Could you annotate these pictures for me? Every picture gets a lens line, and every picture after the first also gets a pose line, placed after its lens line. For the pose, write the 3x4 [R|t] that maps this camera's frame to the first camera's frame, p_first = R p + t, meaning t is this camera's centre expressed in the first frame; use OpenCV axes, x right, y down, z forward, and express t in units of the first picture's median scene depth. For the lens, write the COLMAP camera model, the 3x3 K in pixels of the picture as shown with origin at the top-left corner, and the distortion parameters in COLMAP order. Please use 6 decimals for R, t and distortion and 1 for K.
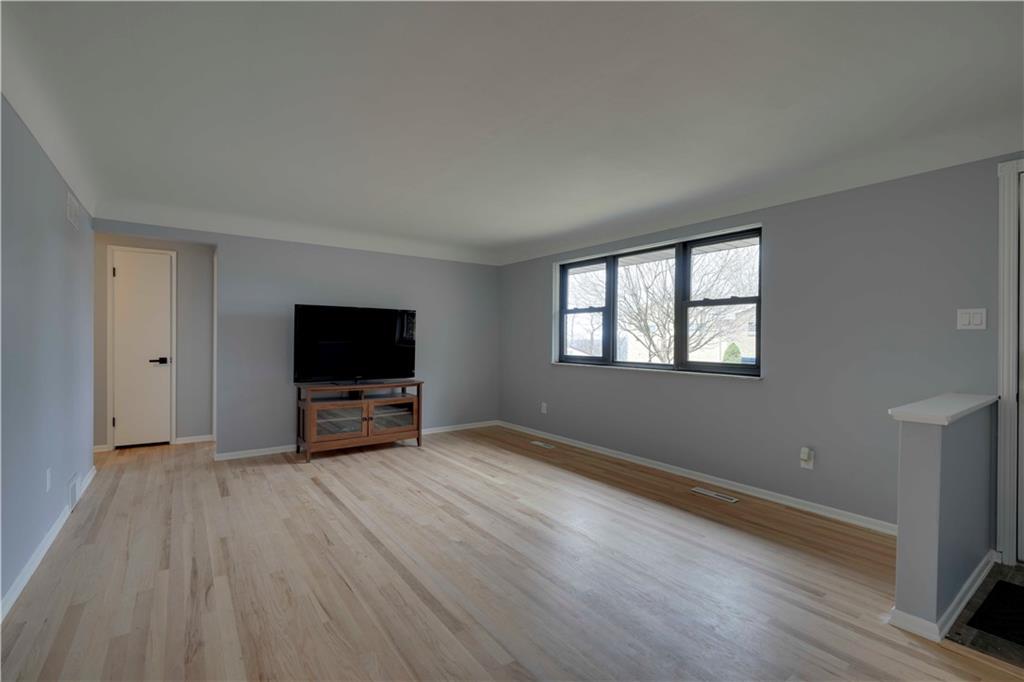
lens RADIAL K [[460.4, 0, 516.7], [0, 460.4, 341.5], [0, 0, 1]] dist [0.001350, -0.000431]
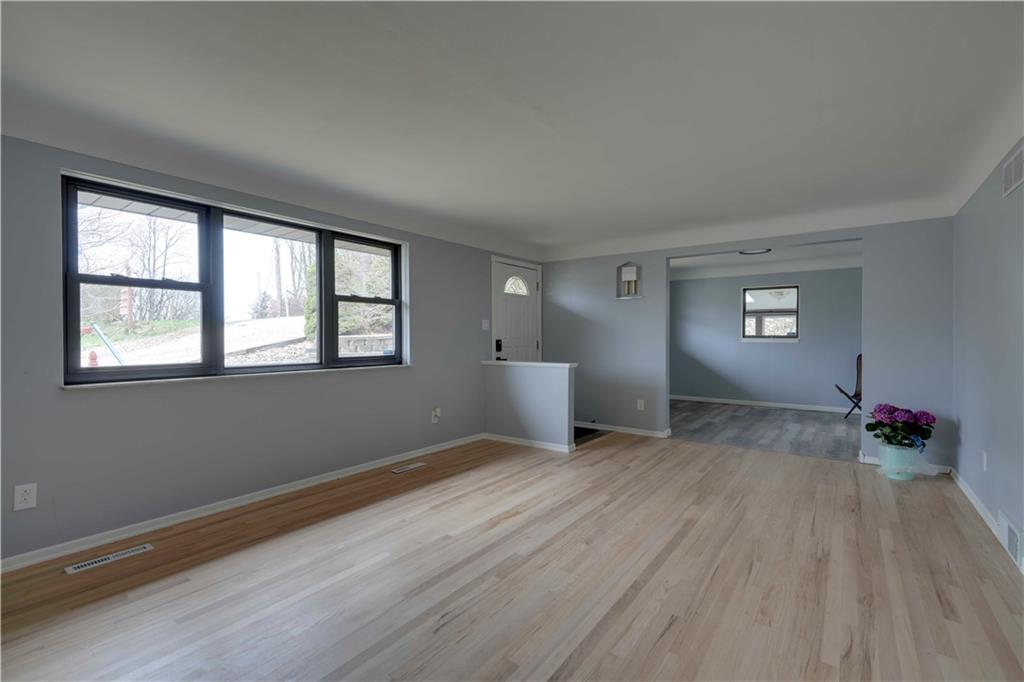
lens RADIAL K [[460.4, 0, 516.2], [0, 460.4, 339.0], [0, 0, 1]] dist [0.001350, -0.000431]
pose [[-0.308053, -0.014128, 0.951264, -0.736445], [0.002540, 0.999874, 0.015673, -0.011054], [-0.951366, 0.007244, -0.307979, 1.058643]]
